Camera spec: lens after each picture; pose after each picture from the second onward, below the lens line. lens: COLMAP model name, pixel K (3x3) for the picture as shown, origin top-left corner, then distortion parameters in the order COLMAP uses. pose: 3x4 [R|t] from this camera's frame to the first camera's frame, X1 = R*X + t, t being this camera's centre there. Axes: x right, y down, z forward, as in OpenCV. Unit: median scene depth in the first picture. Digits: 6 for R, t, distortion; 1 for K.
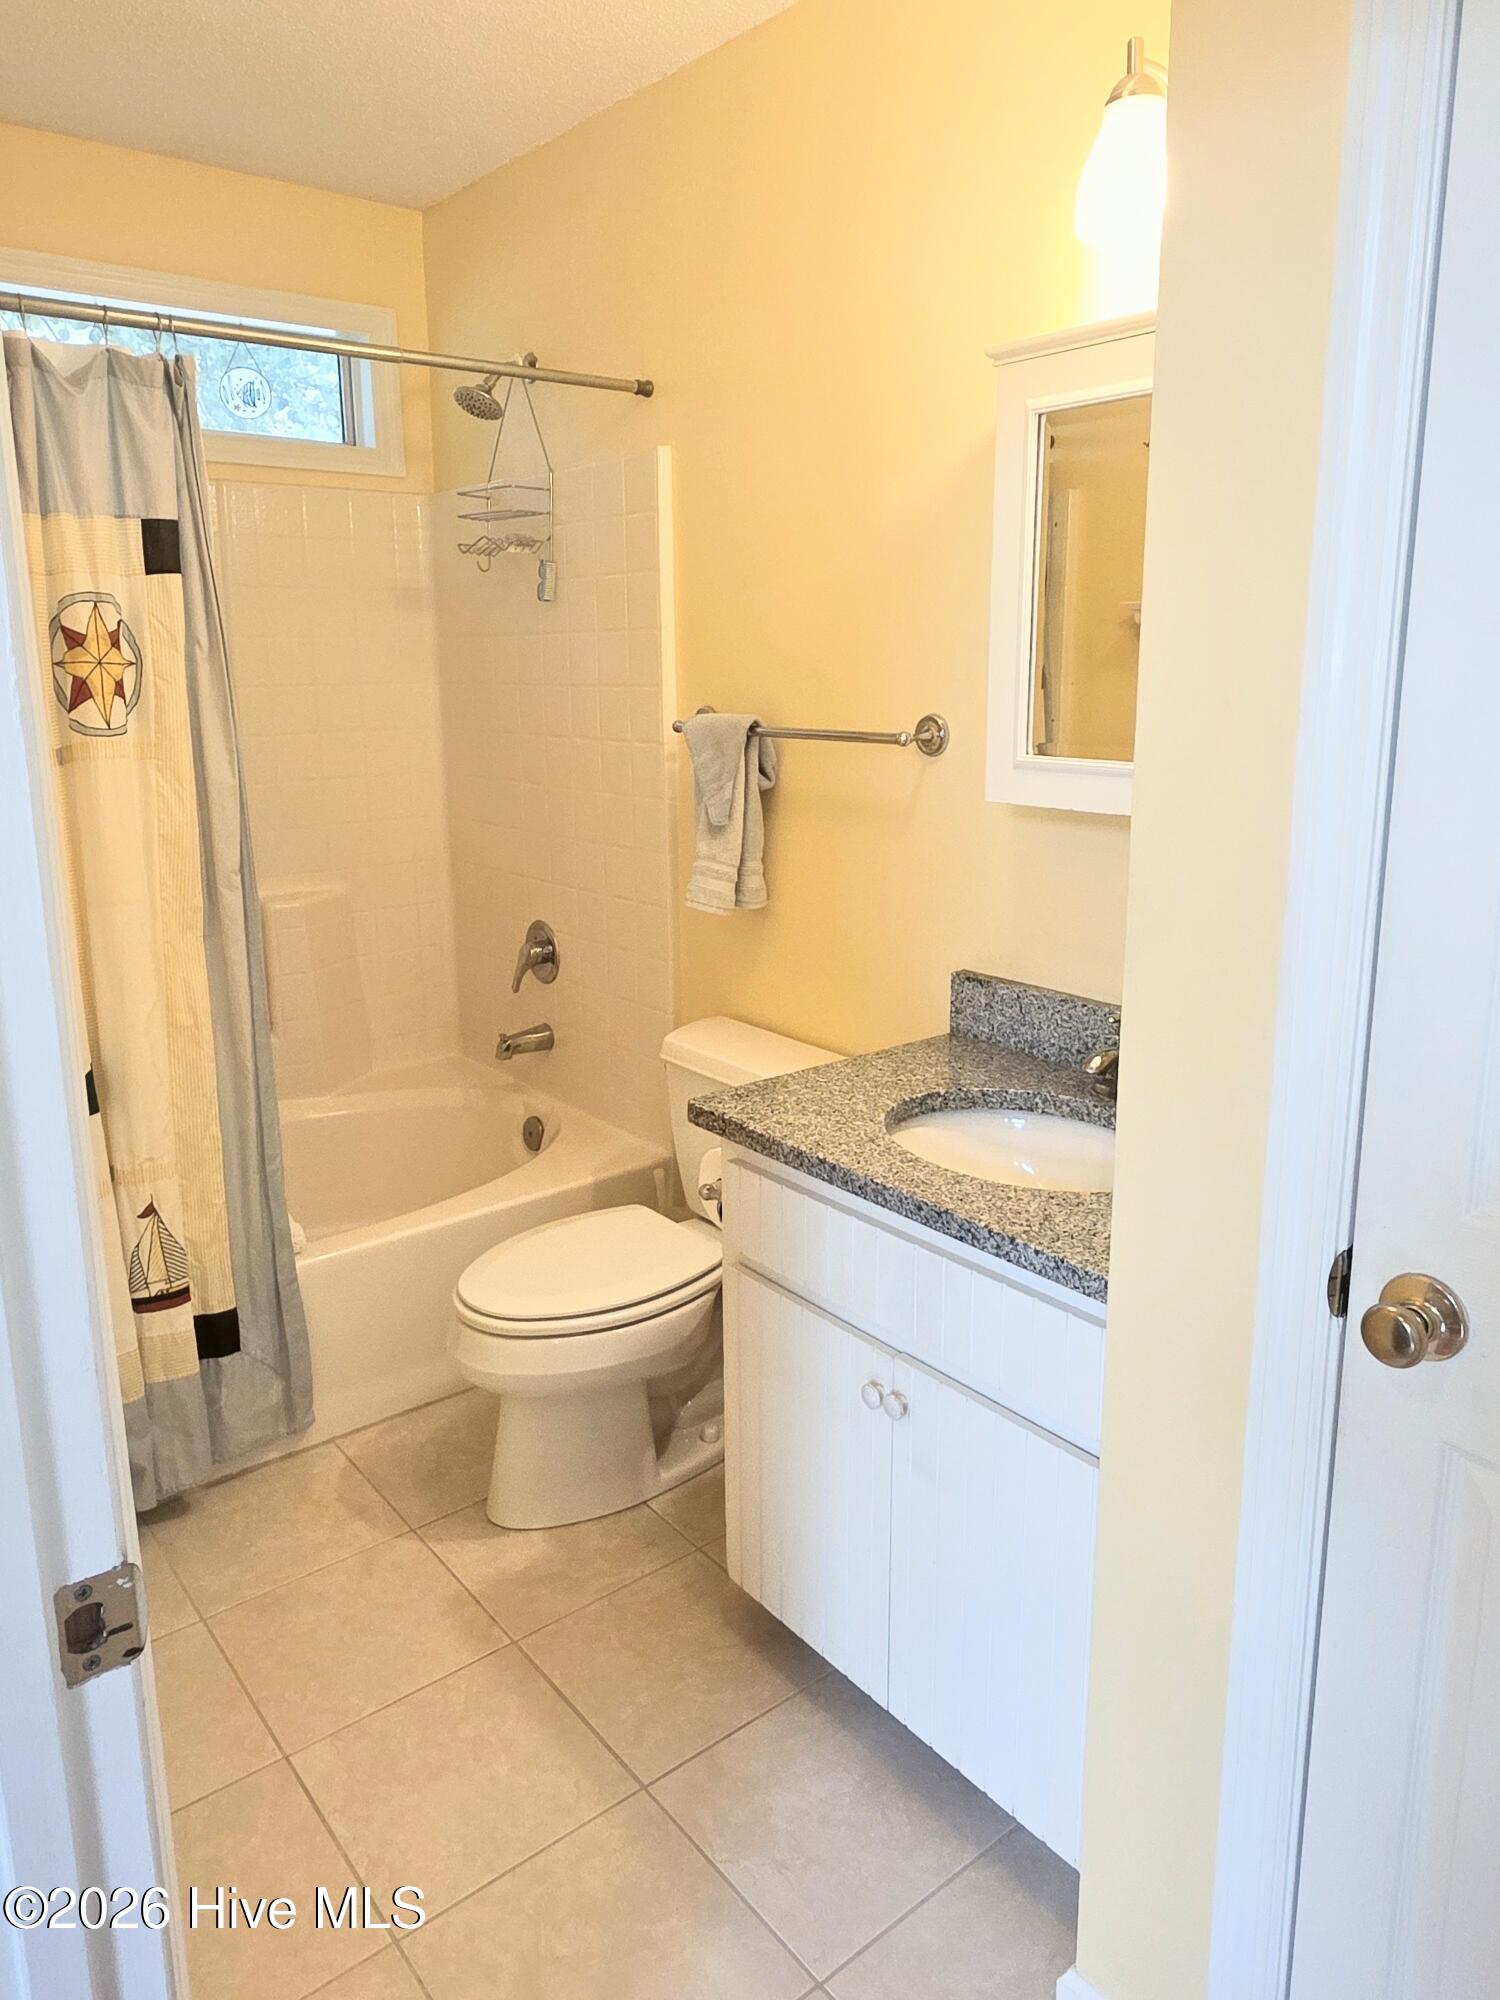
lens RADIAL K [[1348.4, 0, 753.4], [0, 1348.4, 1006.0], [0, 0, 1]] dist [0.013575, -0.011399]
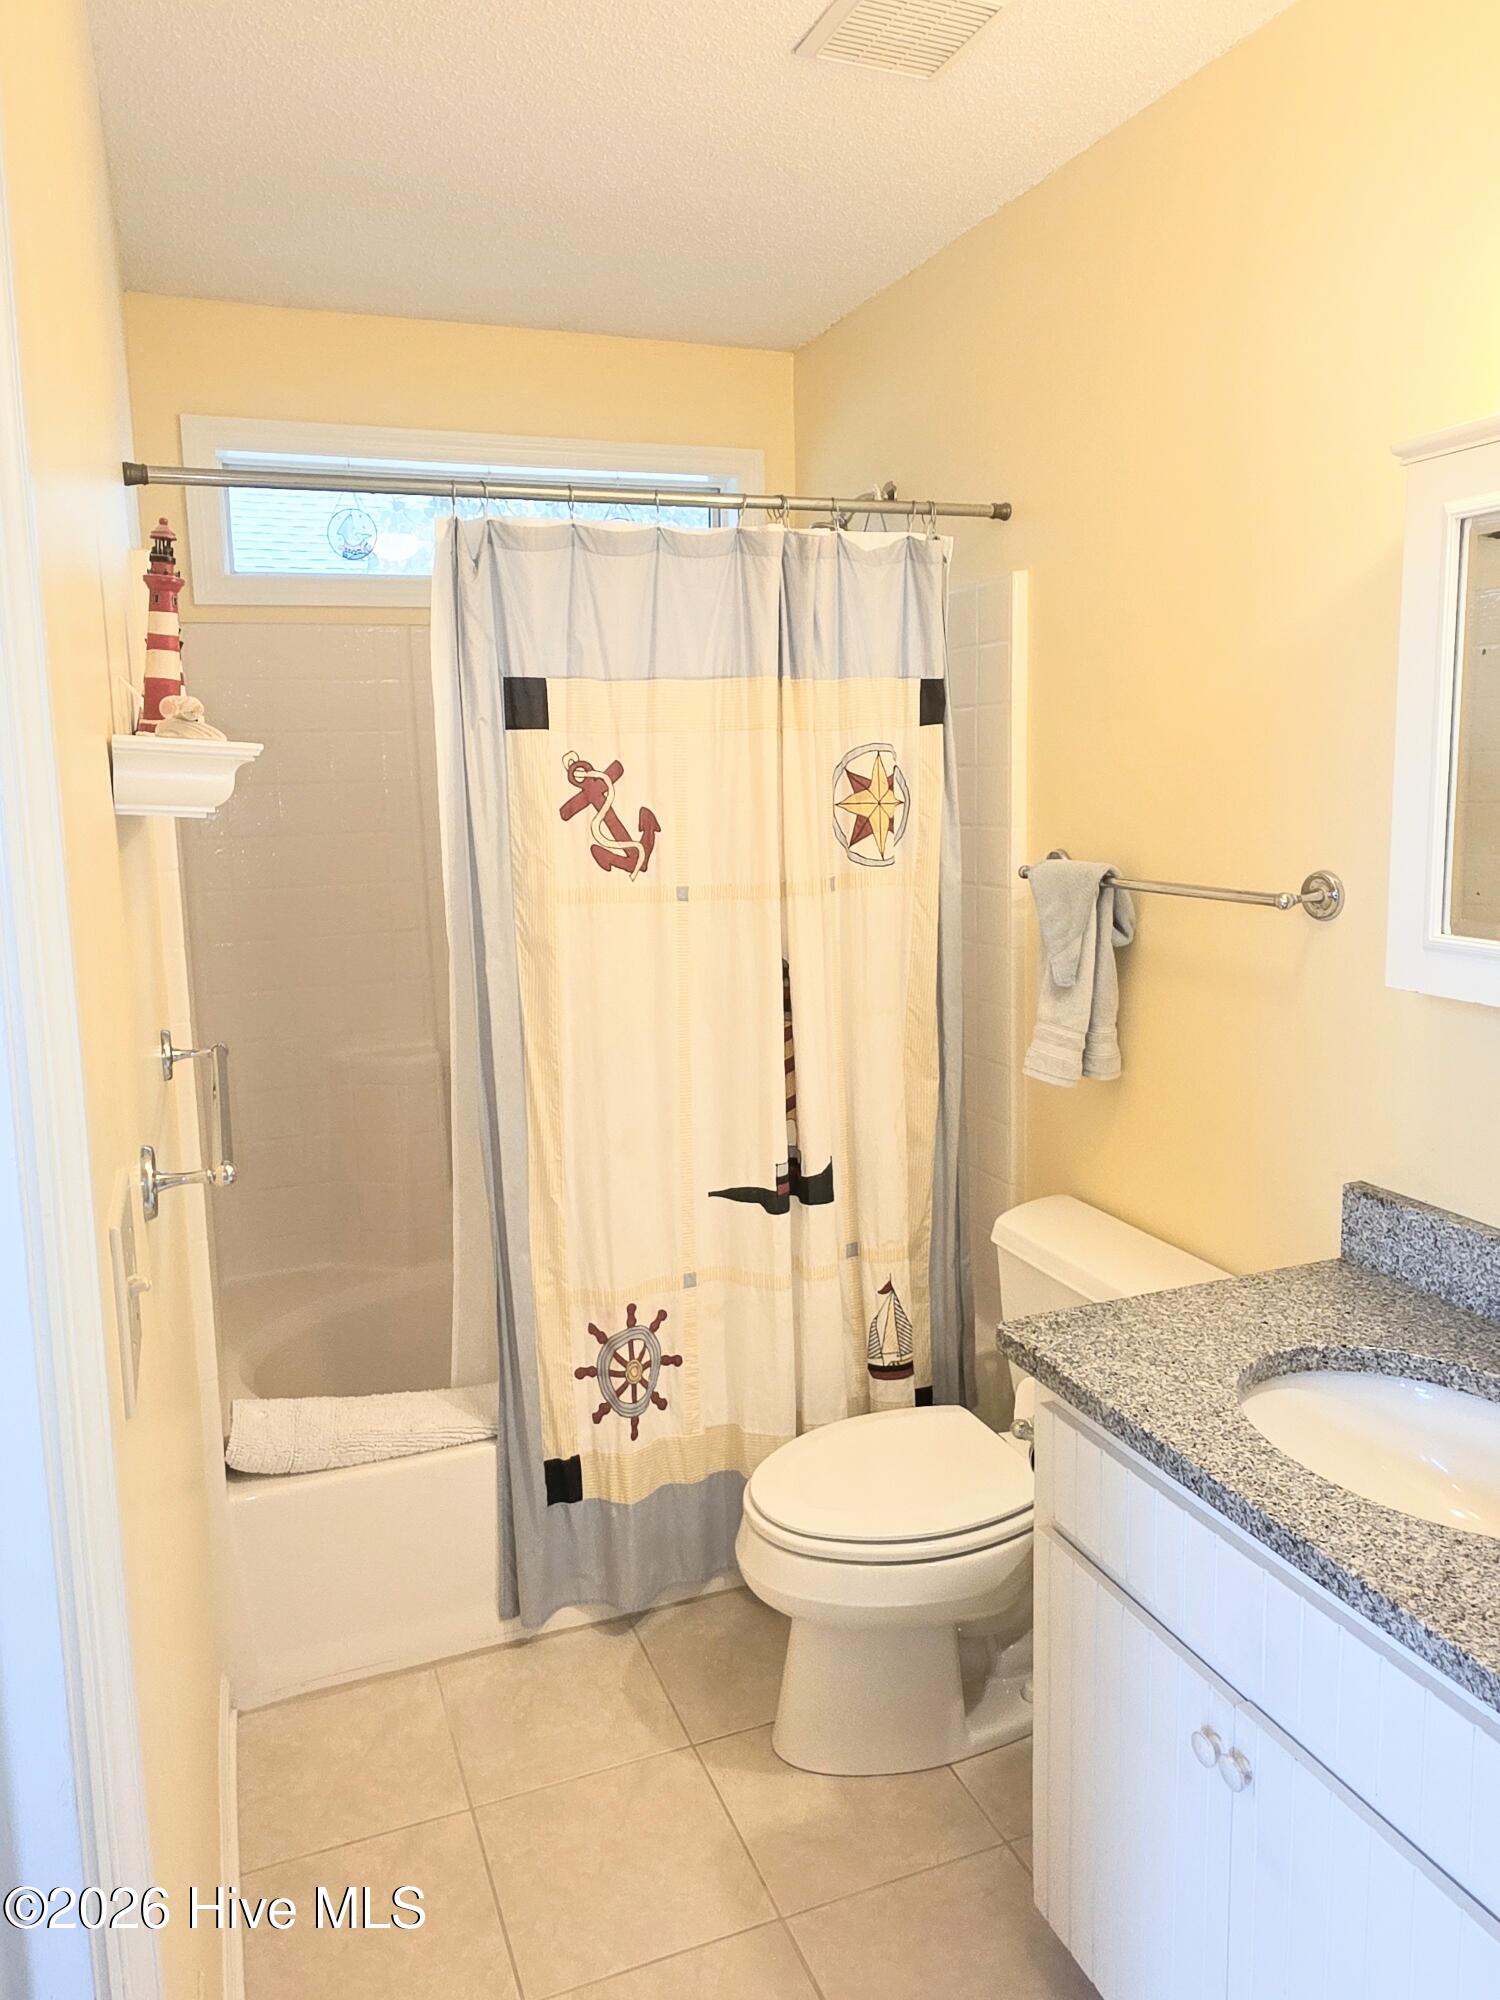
lens RADIAL K [[1348.4, 0, 735.9], [0, 1348.4, 982.9], [0, 0, 1]] dist [0.013575, -0.011399]
pose [[0.950462, 0.029150, -0.309471, 0.048594], [-0.053250, 0.996145, -0.069717, -0.070690], [0.306246, 0.082743, 0.948350, 0.108395]]
